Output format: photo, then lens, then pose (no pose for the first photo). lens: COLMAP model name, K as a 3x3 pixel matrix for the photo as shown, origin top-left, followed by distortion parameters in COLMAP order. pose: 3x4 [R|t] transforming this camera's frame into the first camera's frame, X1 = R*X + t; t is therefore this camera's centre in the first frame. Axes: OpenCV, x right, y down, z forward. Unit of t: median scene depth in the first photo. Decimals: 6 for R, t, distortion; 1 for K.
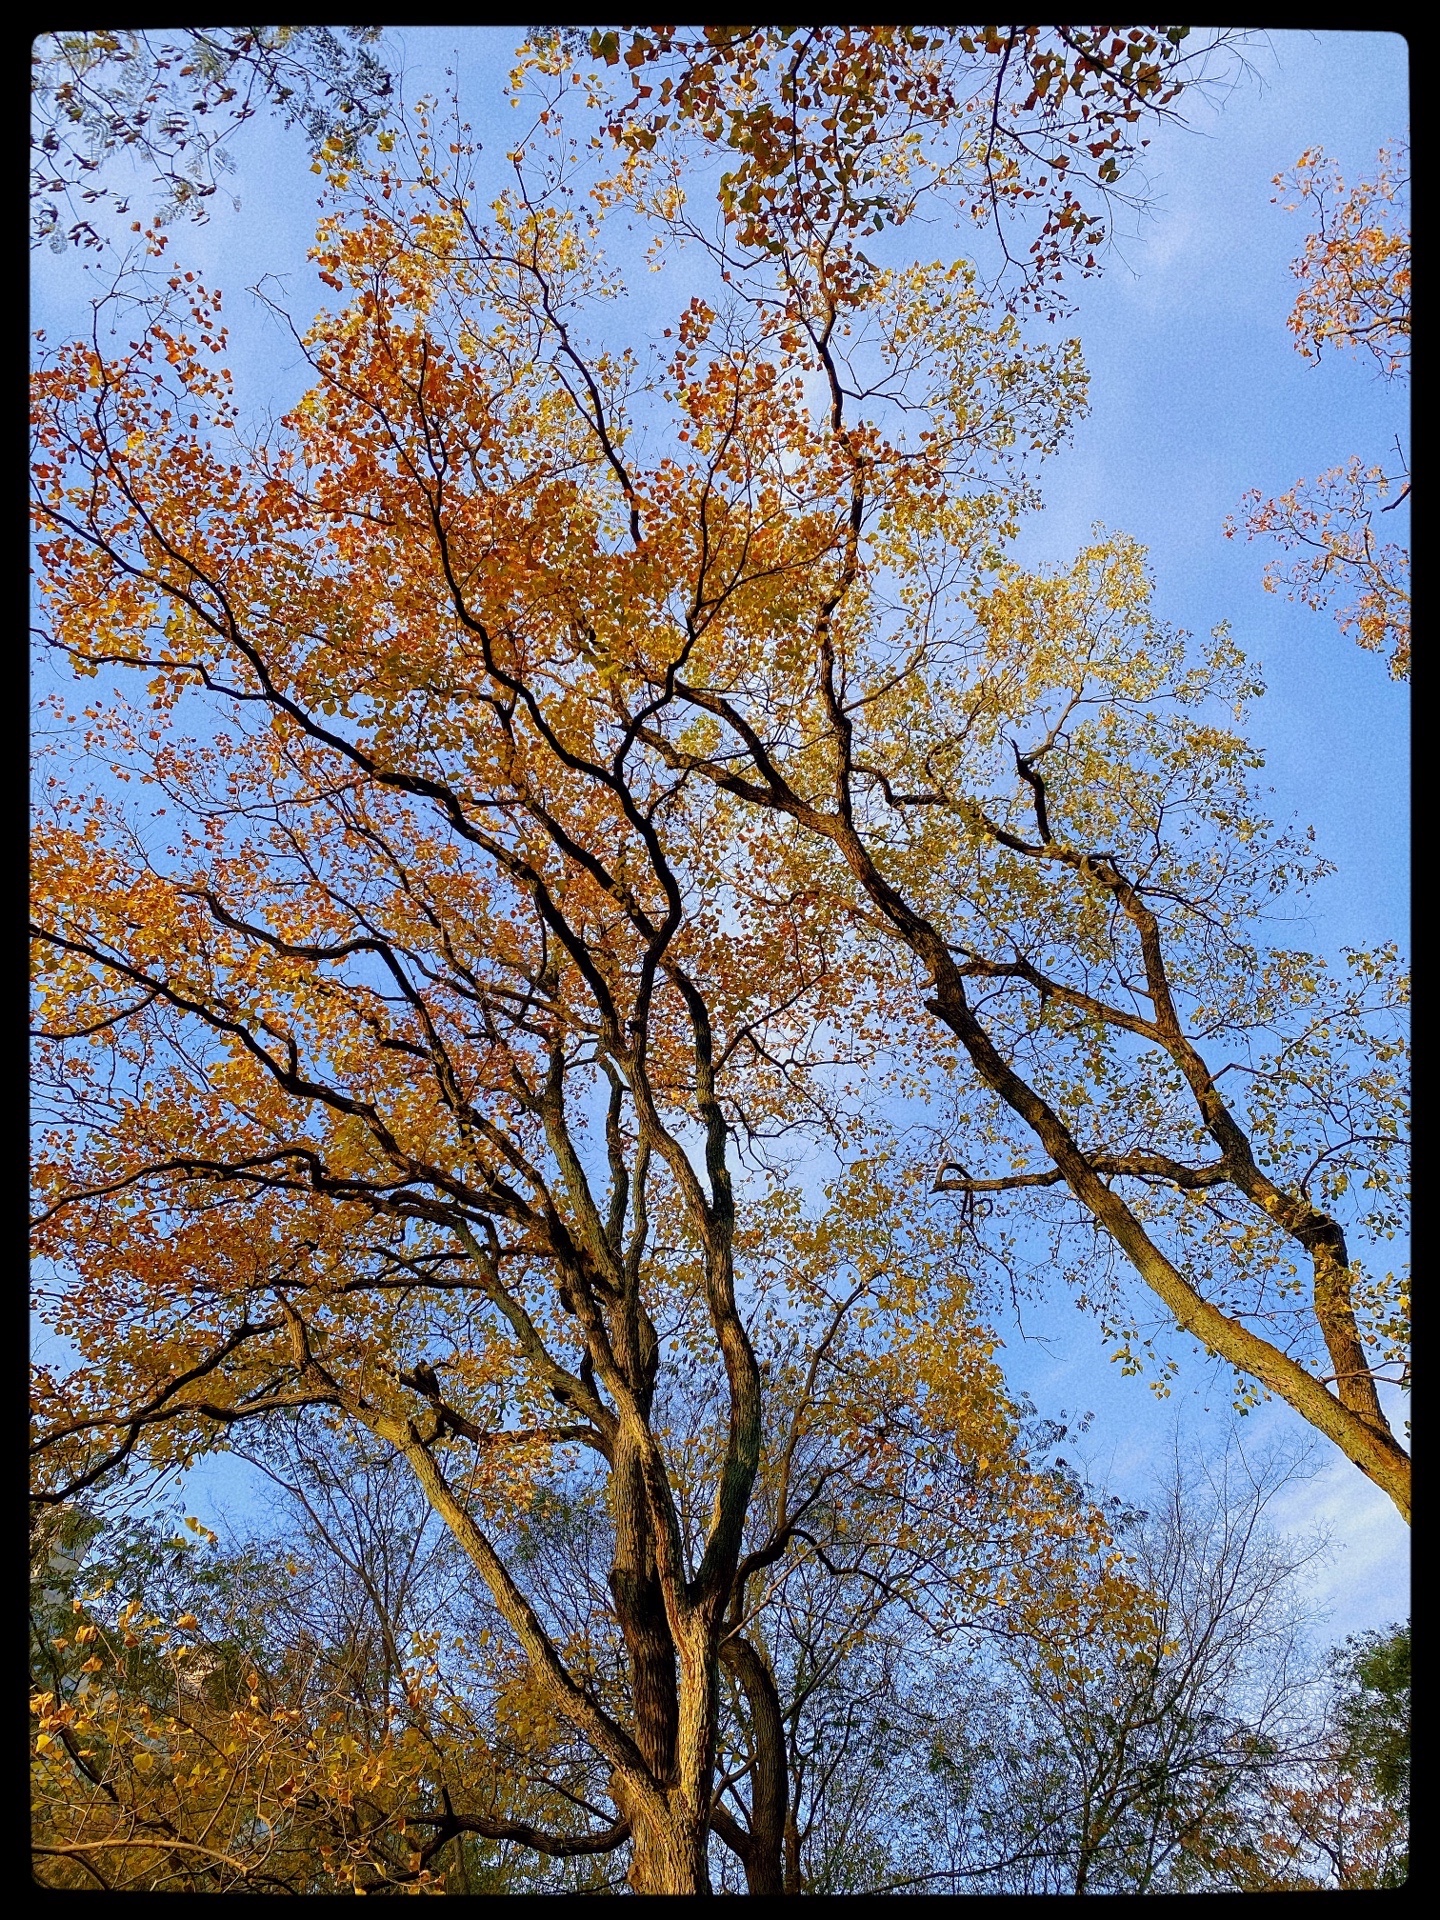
lens RADIAL K [[1455.7, 0, 710.4], [0, 1455.7, 965.0], [0, 0, 1]] dist [0.052359, -0.042123]
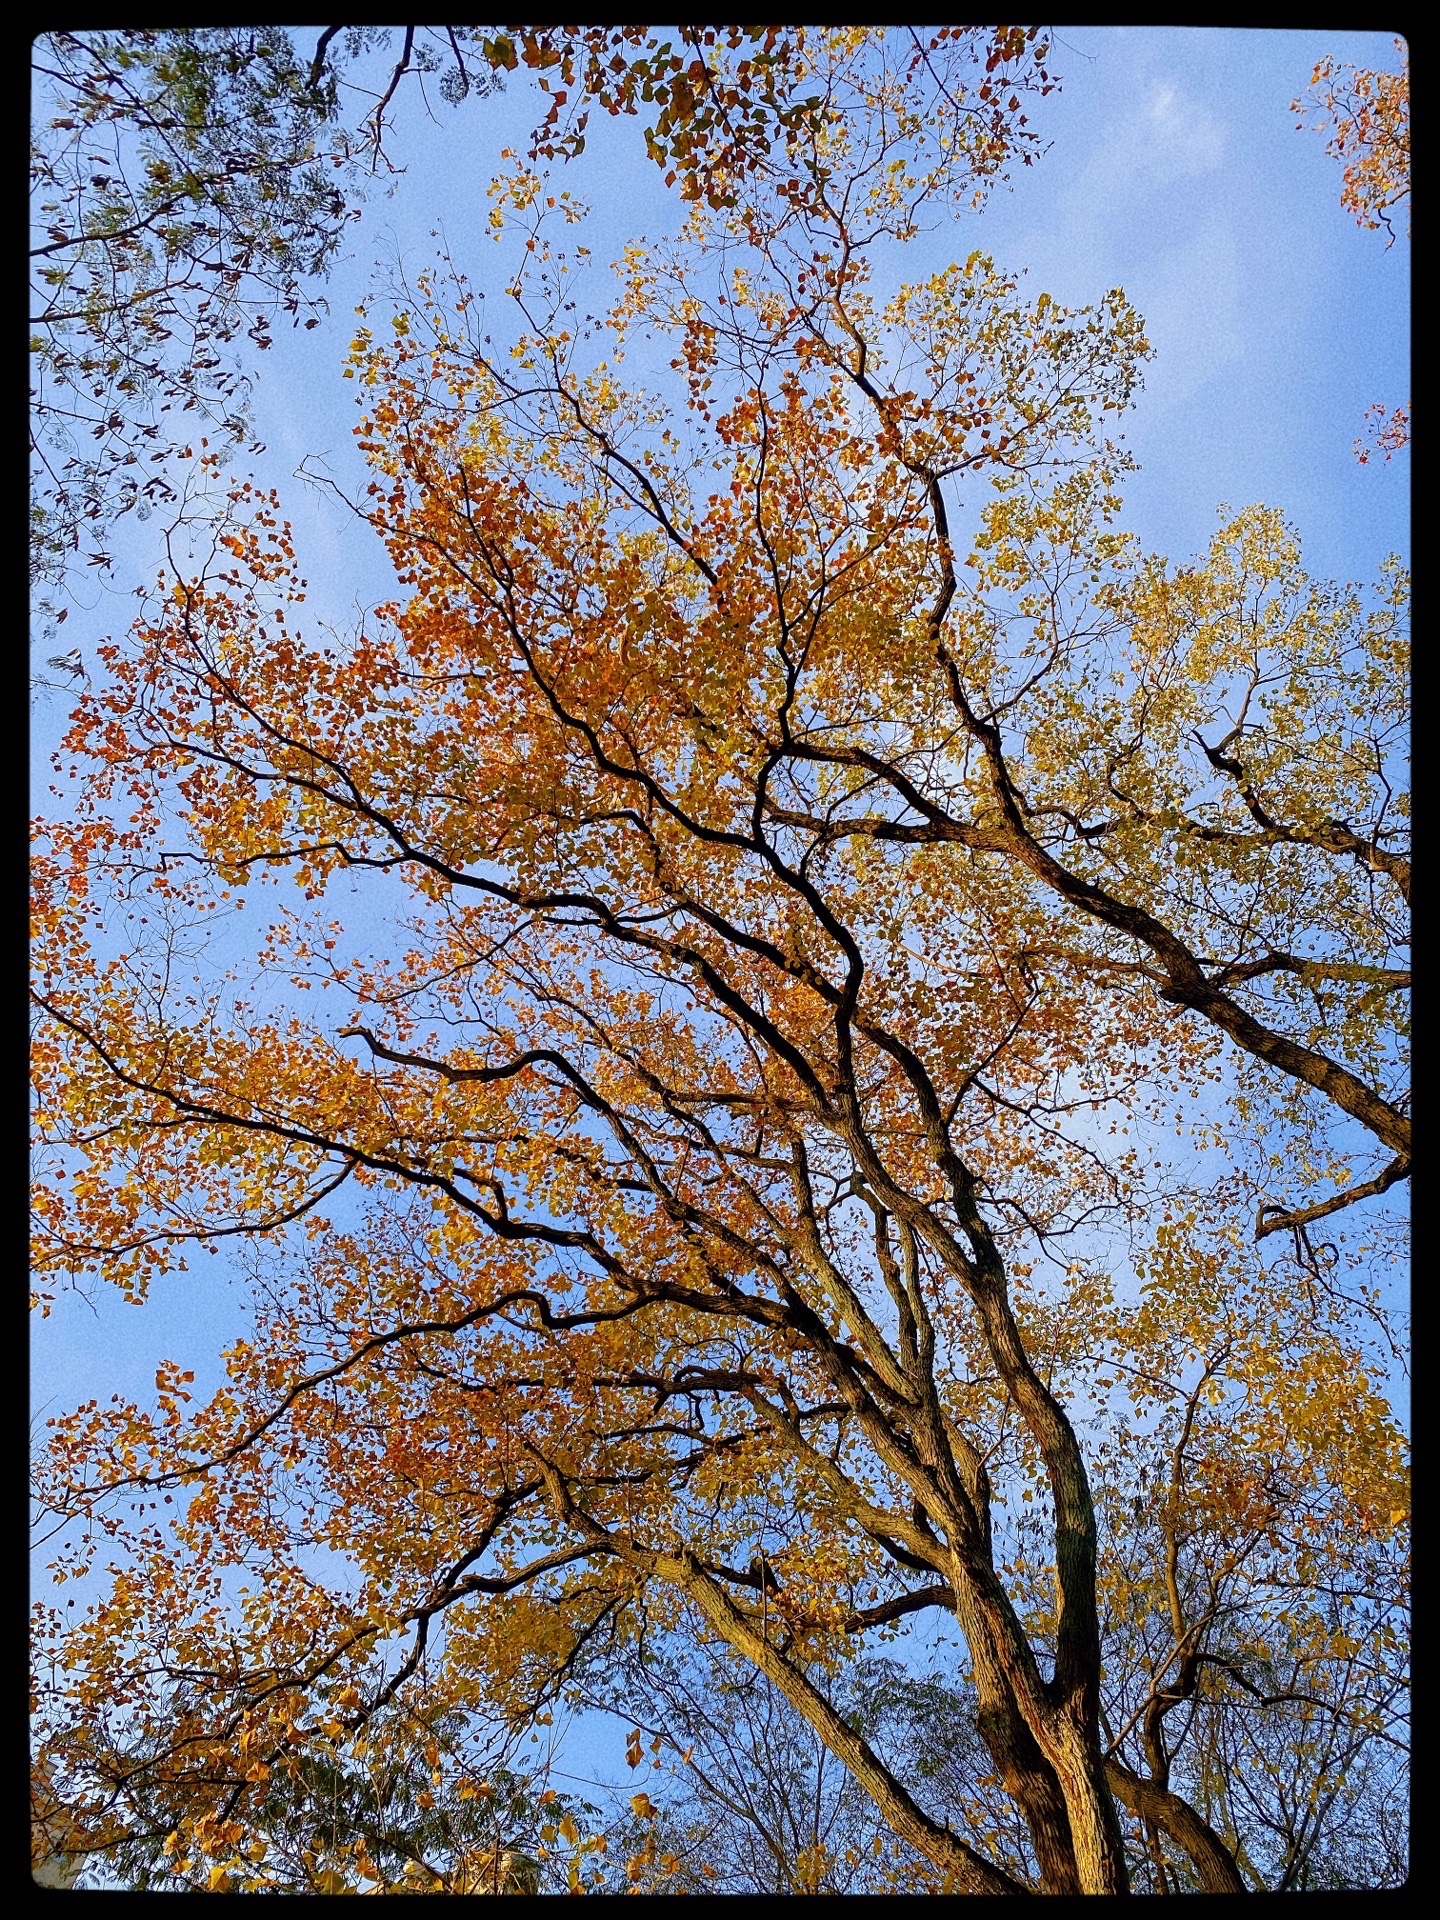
lens RADIAL K [[1455.7, 0, 710.4], [0, 1455.7, 965.0], [0, 0, 1]] dist [0.052359, -0.042123]
pose [[0.951344, -0.262425, -0.161489, 0.036556], [0.234310, 0.956471, -0.173958, 0.103758], [0.200110, 0.127655, 0.971422, 0.073746]]
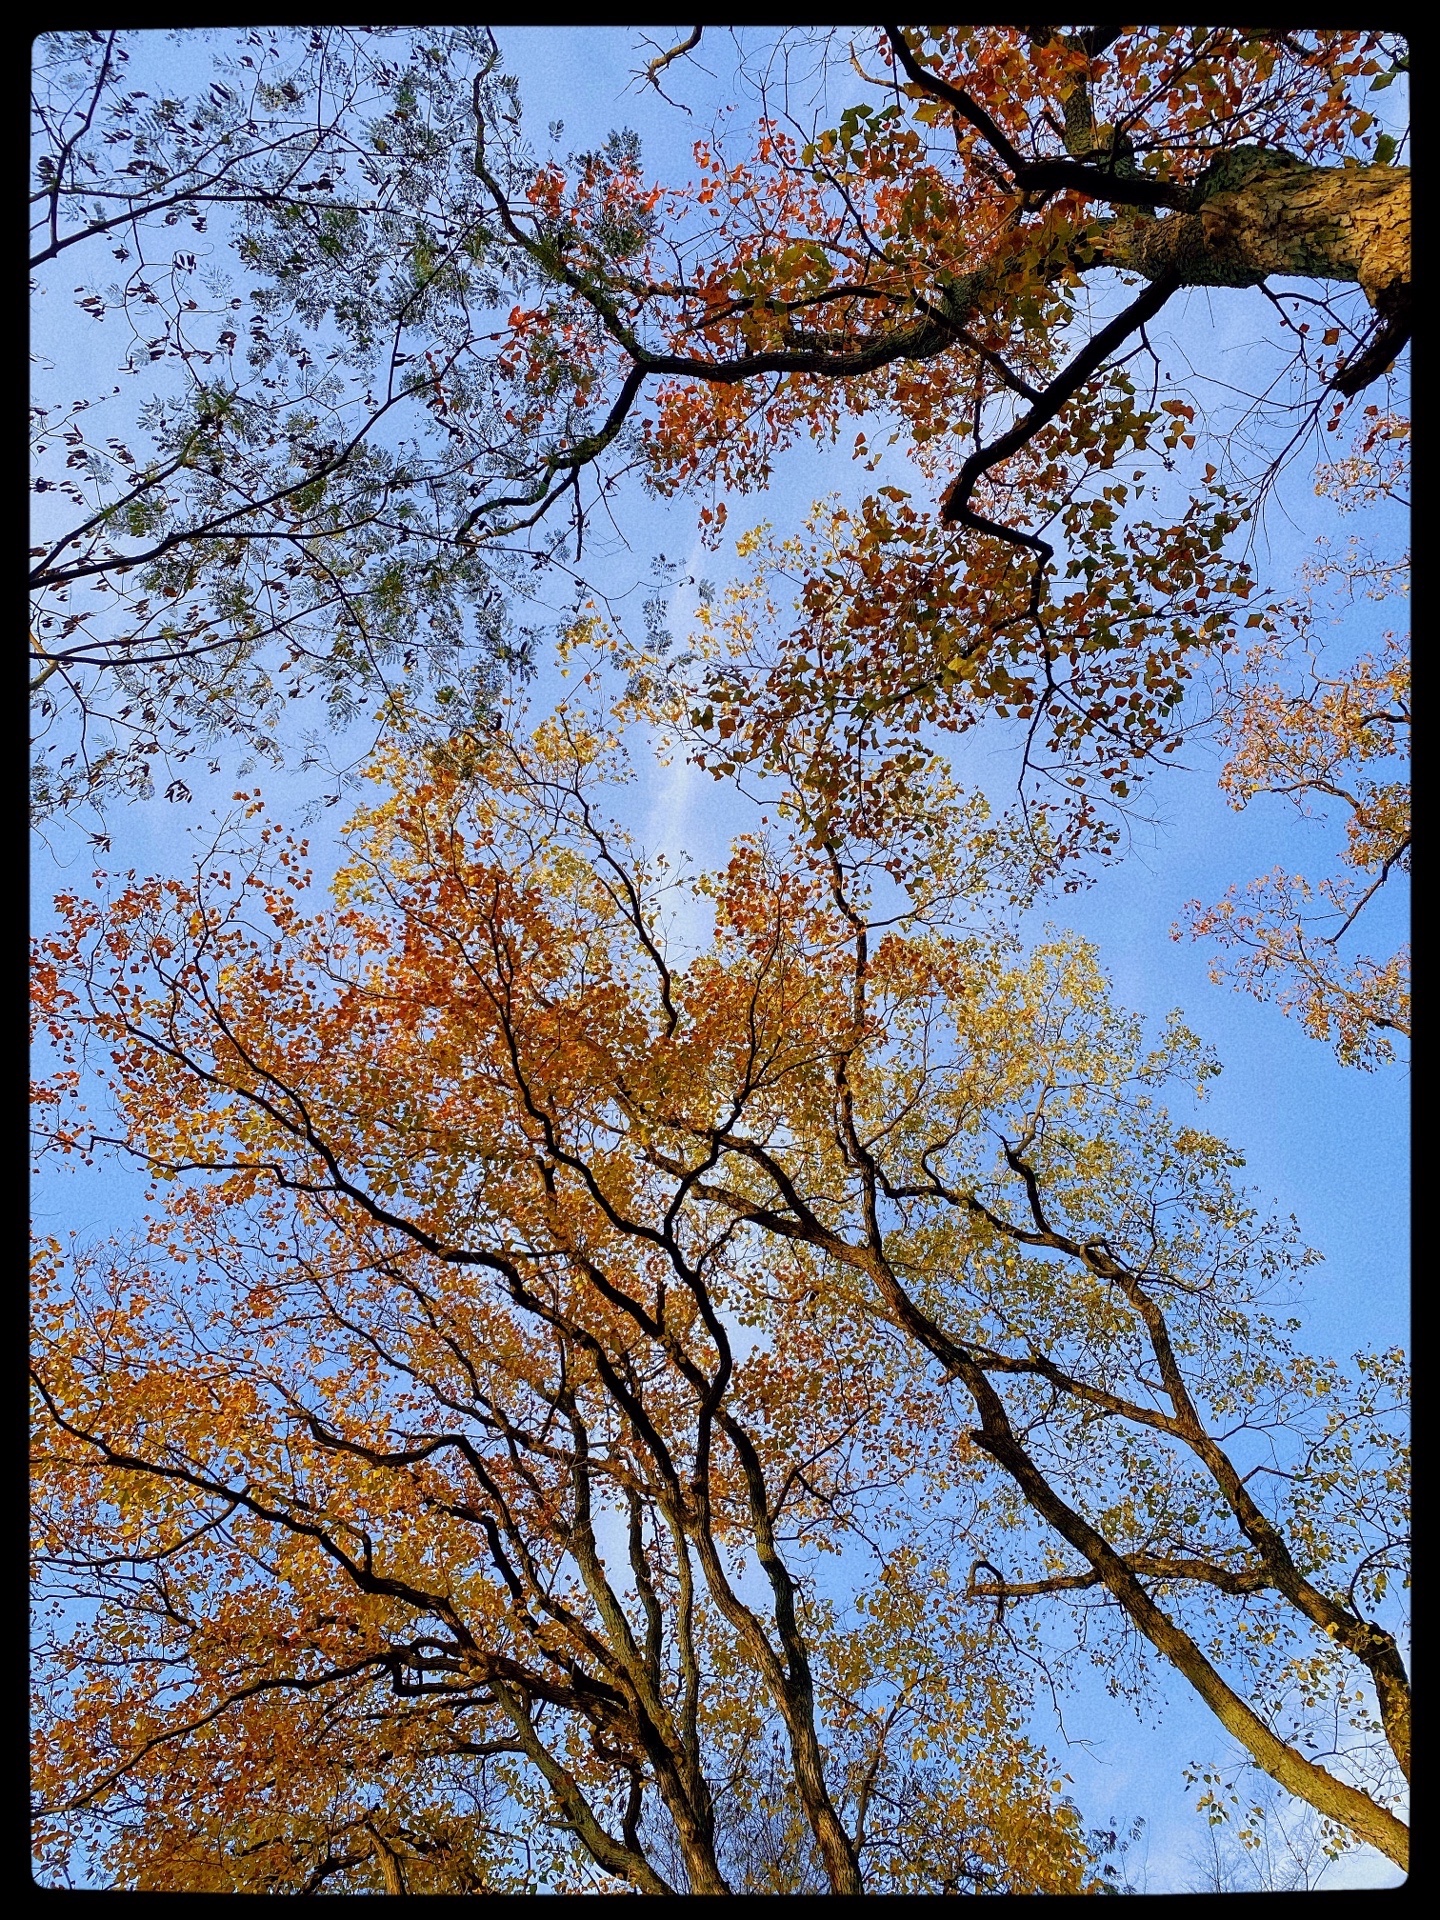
lens RADIAL K [[1459.8, 0, 724.2], [0, 1459.8, 963.7], [0, 0, 1]] dist [0.052345, -0.072154]
pose [[0.996594, -0.047607, 0.067328, -0.081631], [0.060179, 0.978116, -0.199168, -0.105733], [-0.056373, 0.202542, 0.977650, -0.072179]]
